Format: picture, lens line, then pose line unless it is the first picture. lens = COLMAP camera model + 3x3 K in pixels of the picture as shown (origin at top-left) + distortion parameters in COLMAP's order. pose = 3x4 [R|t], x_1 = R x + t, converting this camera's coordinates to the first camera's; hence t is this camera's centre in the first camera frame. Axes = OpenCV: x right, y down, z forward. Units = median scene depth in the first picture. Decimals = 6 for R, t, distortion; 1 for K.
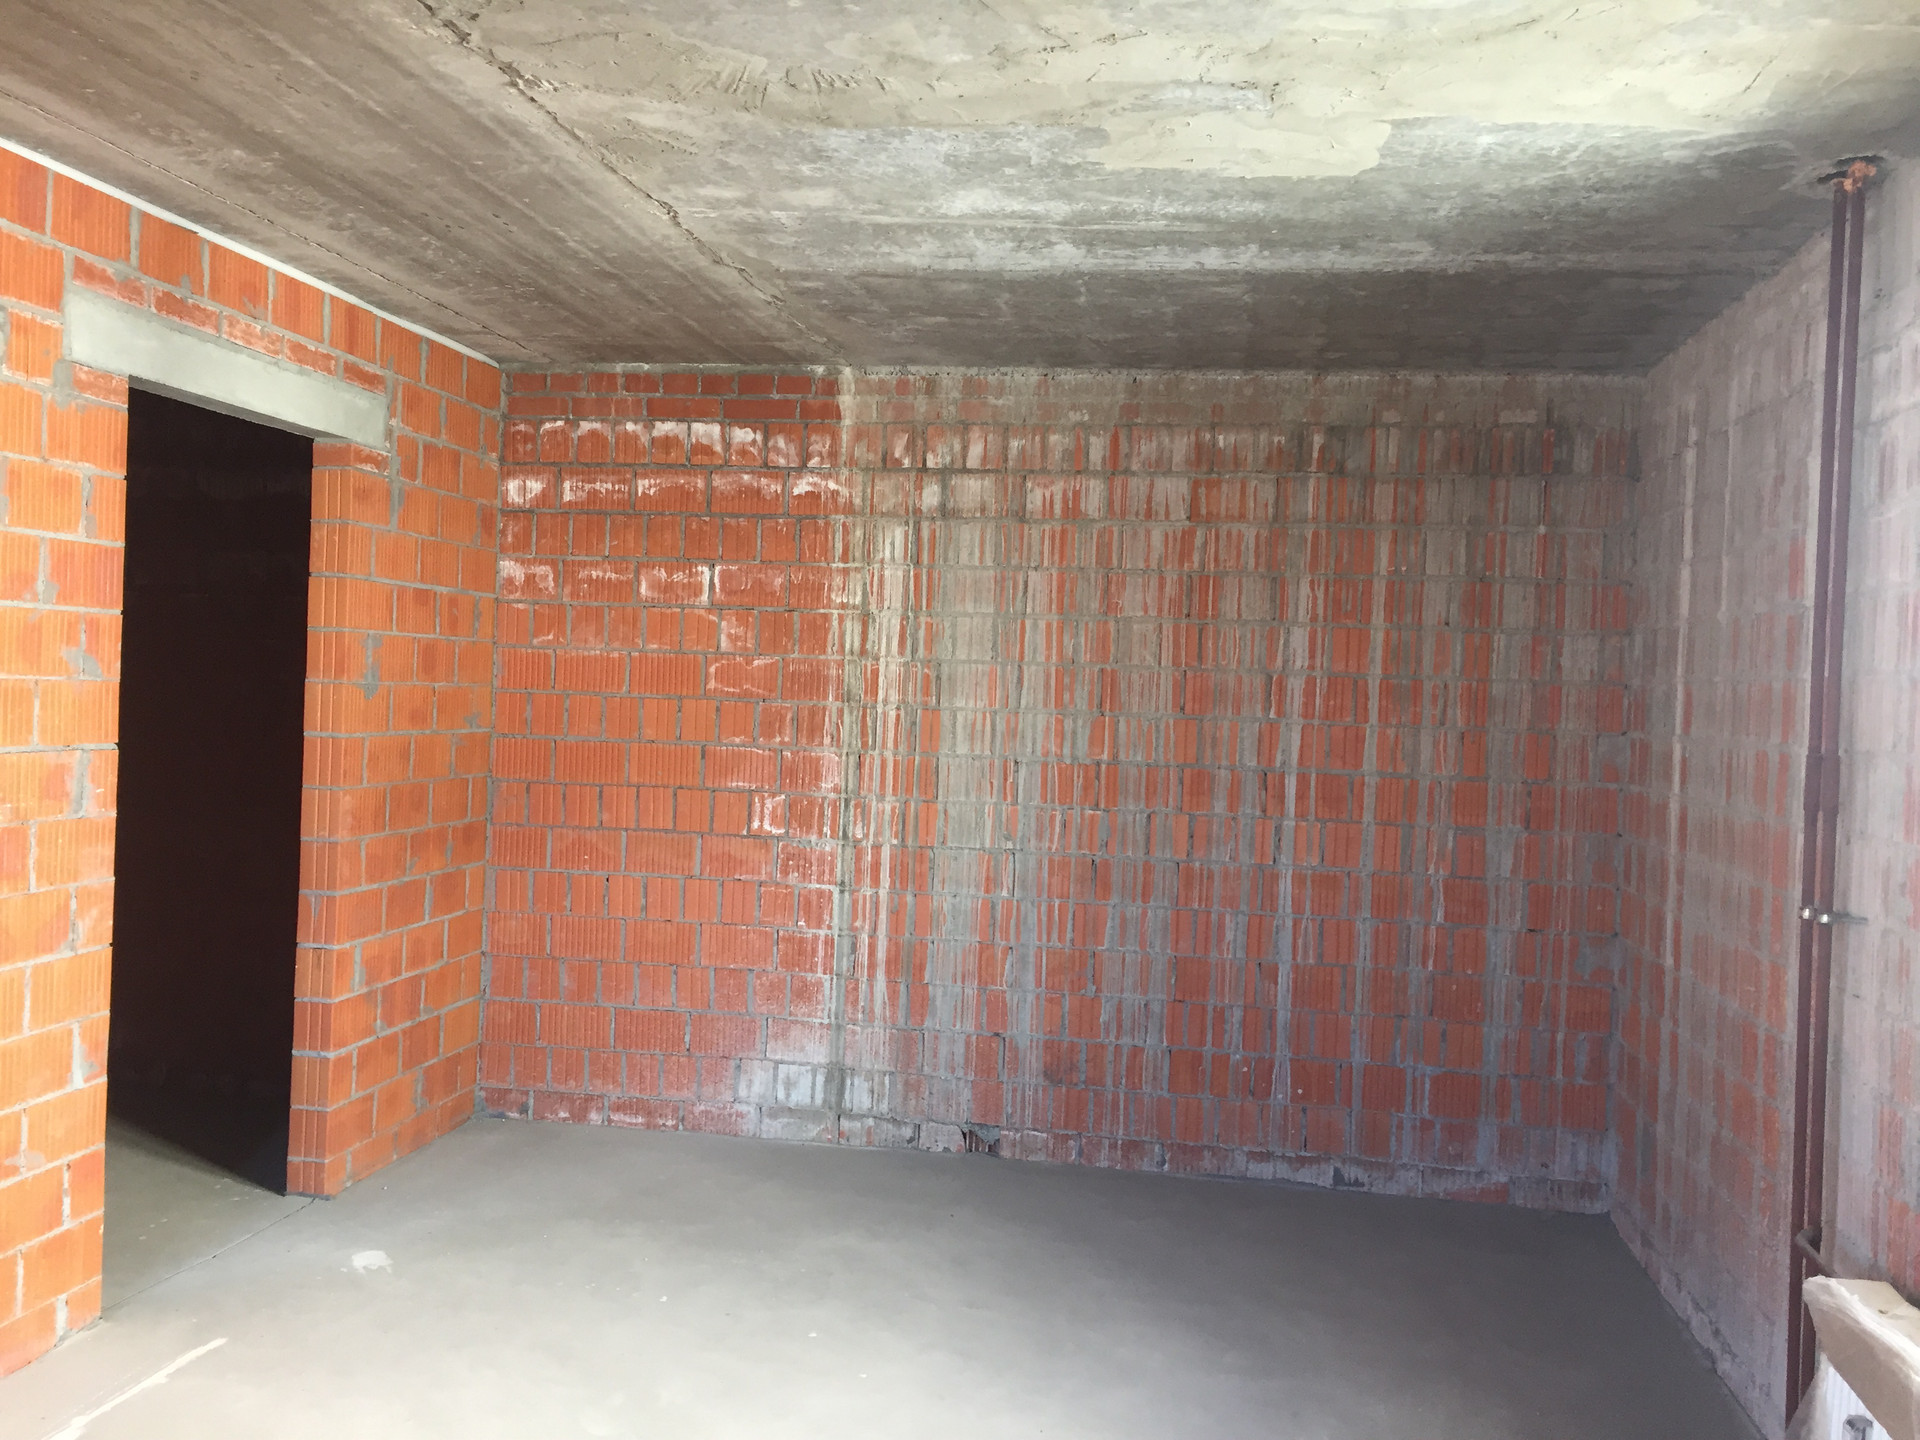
lens RADIAL K [[1633.9, 0, 954.4], [0, 1633.9, 711.5], [0, 0, 1]] dist [0.075207, -0.092436]
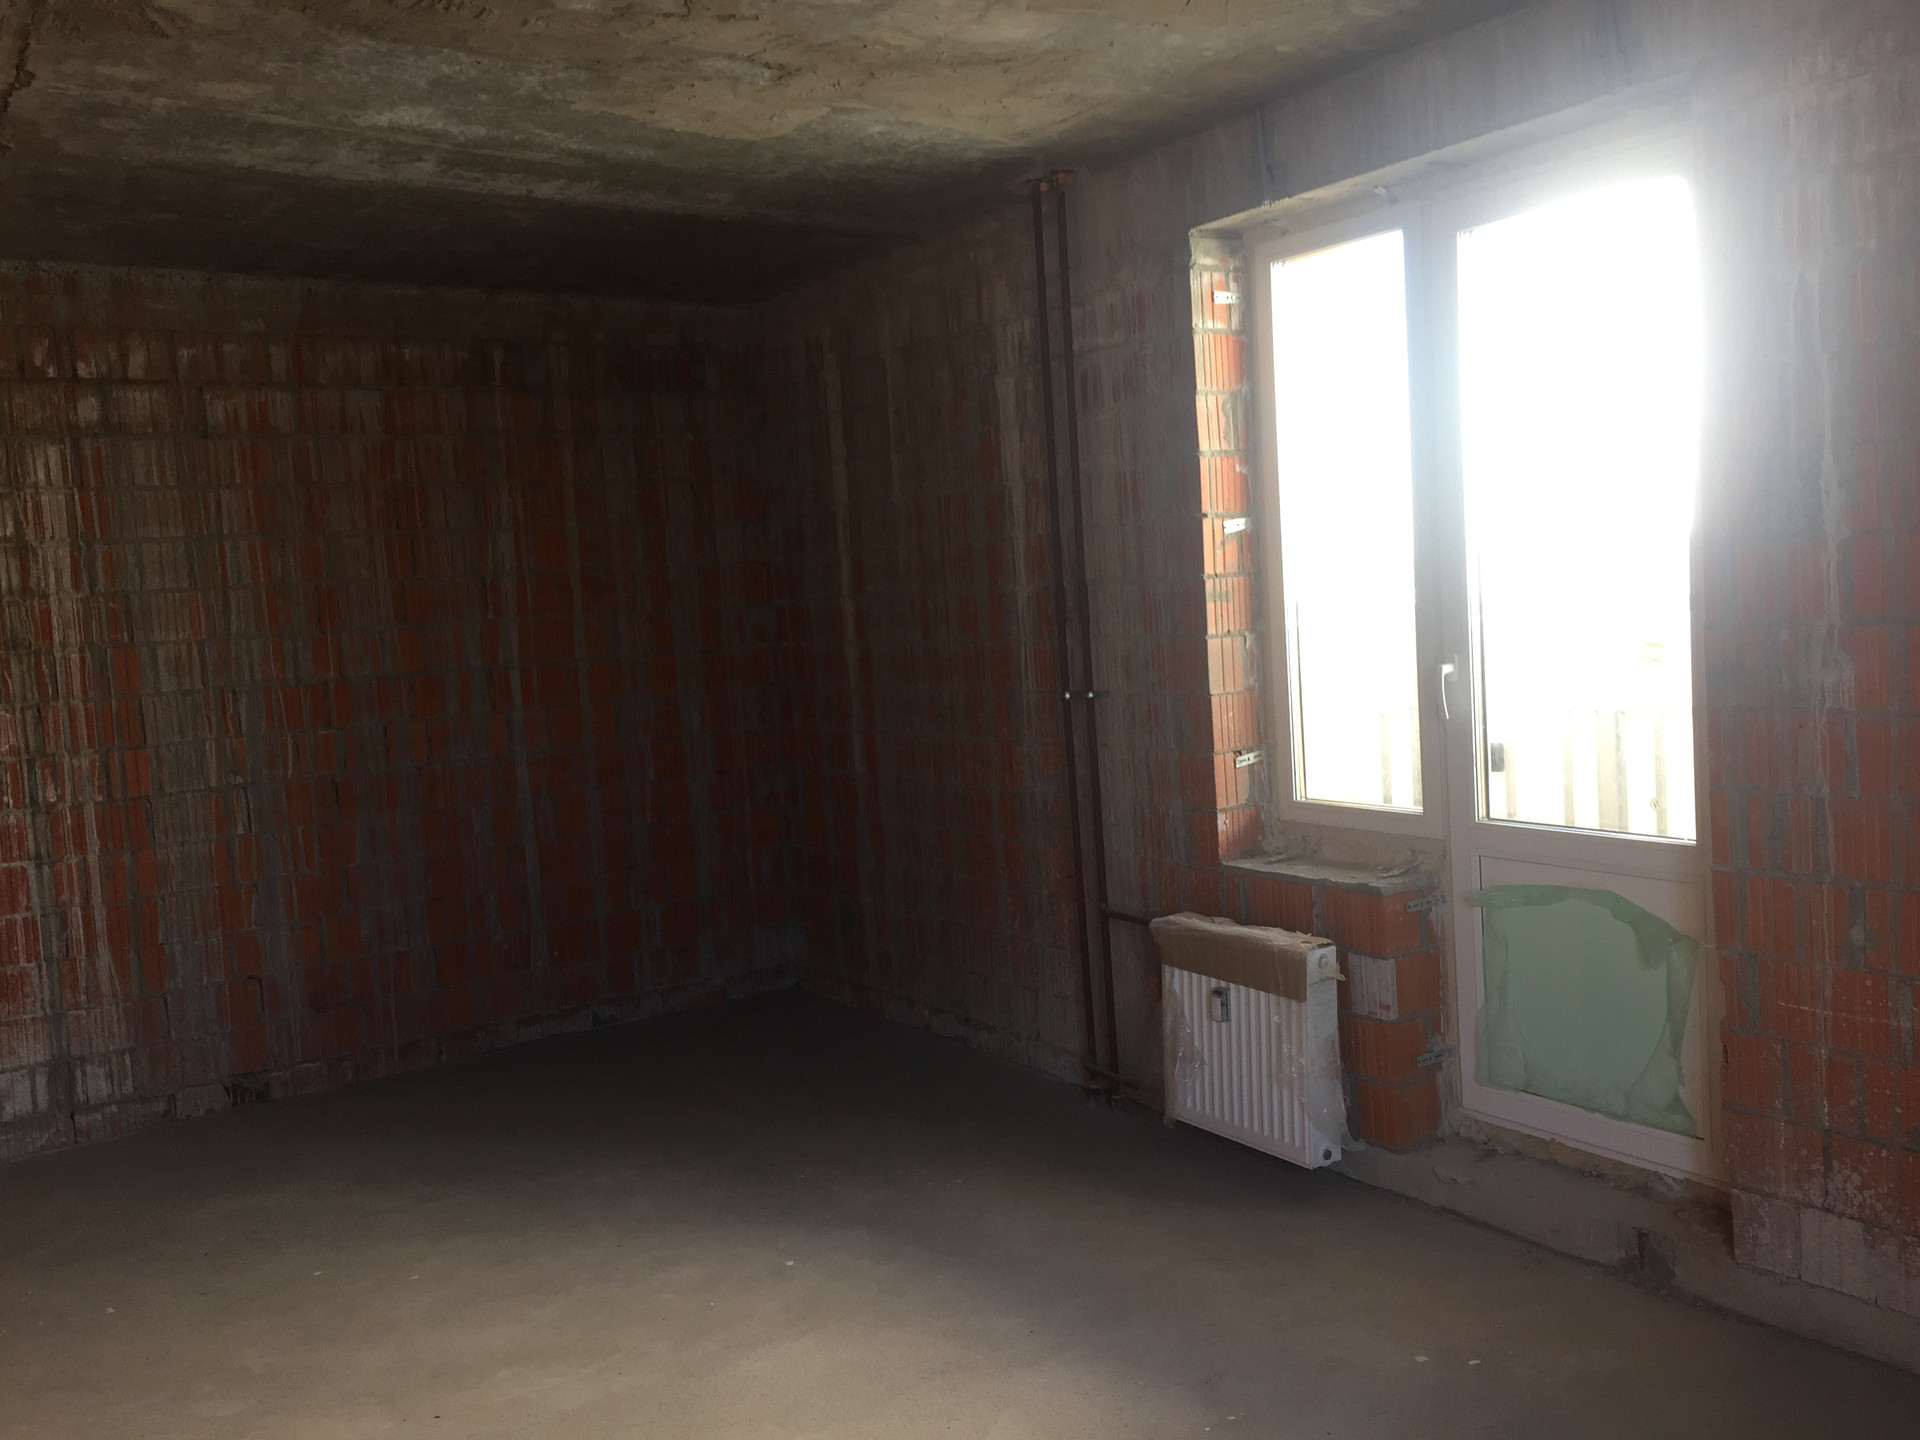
lens RADIAL K [[1633.9, 0, 974.0], [0, 1633.9, 710.9], [0, 0, 1]] dist [0.075207, -0.092436]
pose [[0.708509, -0.136725, 0.692330, -0.328142], [0.100980, 0.990599, 0.092289, -0.003460], [-0.698440, 0.004524, 0.715654, 0.014939]]
